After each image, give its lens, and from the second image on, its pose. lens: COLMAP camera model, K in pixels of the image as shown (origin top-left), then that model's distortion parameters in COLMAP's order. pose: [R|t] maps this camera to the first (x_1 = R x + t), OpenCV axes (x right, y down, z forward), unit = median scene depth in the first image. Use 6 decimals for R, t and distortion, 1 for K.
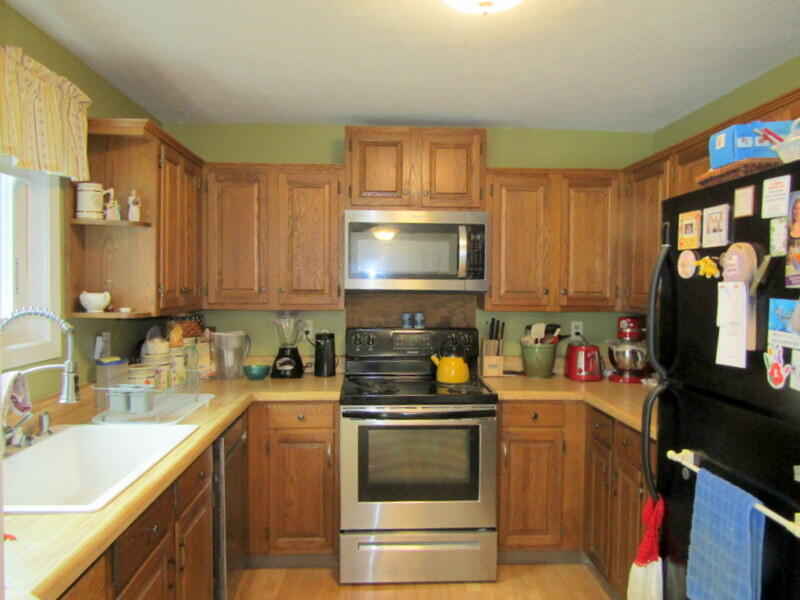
lens RADIAL K [[593.0, 0, 408.0], [0, 593.0, 300.1], [0, 0, 1]] dist [-0.011171, -0.007782]
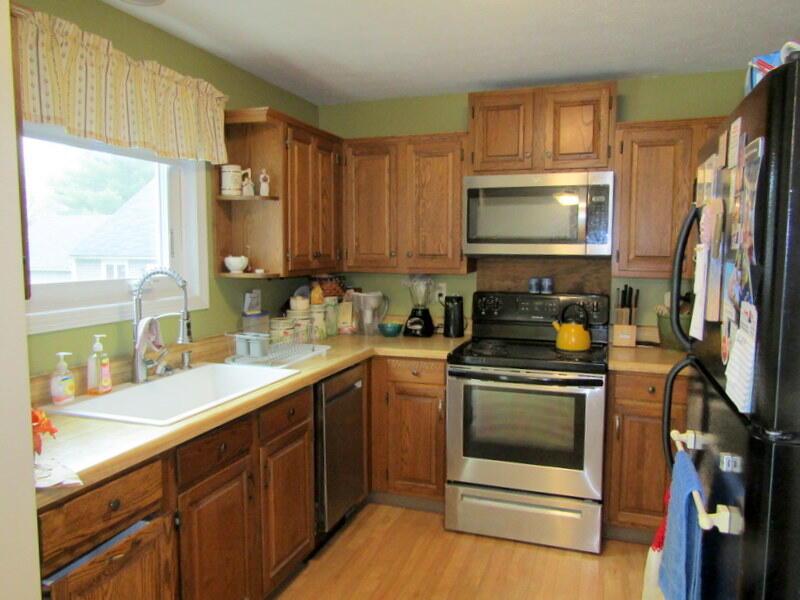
lens RADIAL K [[593.0, 0, 408.0], [0, 593.0, 300.1], [0, 0, 1]] dist [-0.011171, -0.007782]
pose [[0.928860, 0.029176, -0.369279, 0.199992], [-0.007126, 0.998116, 0.060936, -0.000120], [0.370362, -0.053970, 0.927318, 0.001528]]
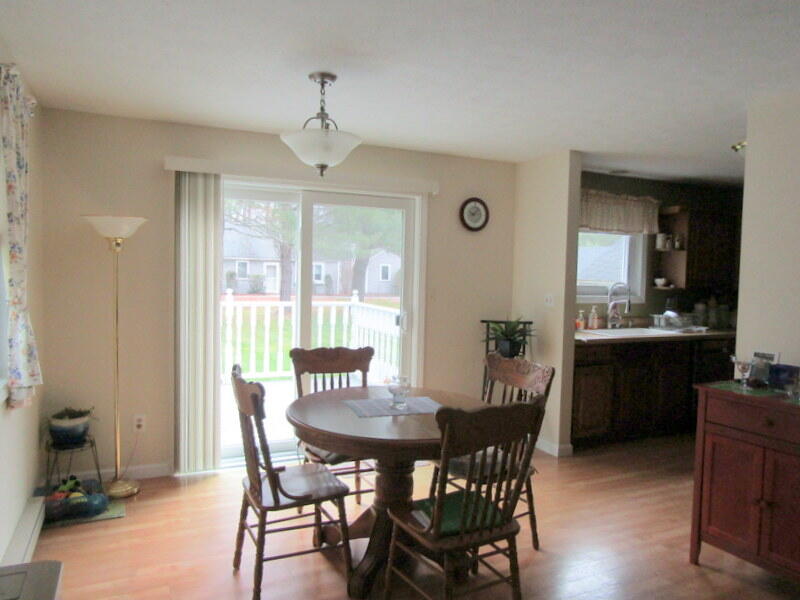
lens RADIAL K [[582.2, 0, 400.0], [0, 582.2, 300.0], [0, 0, 1]] dist [-0.022742, -0.006202]
pose [[0.381297, 0.052811, -0.922943, 1.016883], [-0.046801, 0.998189, 0.037781, 0.028313], [0.923267, 0.028789, 0.383078, -0.719321]]
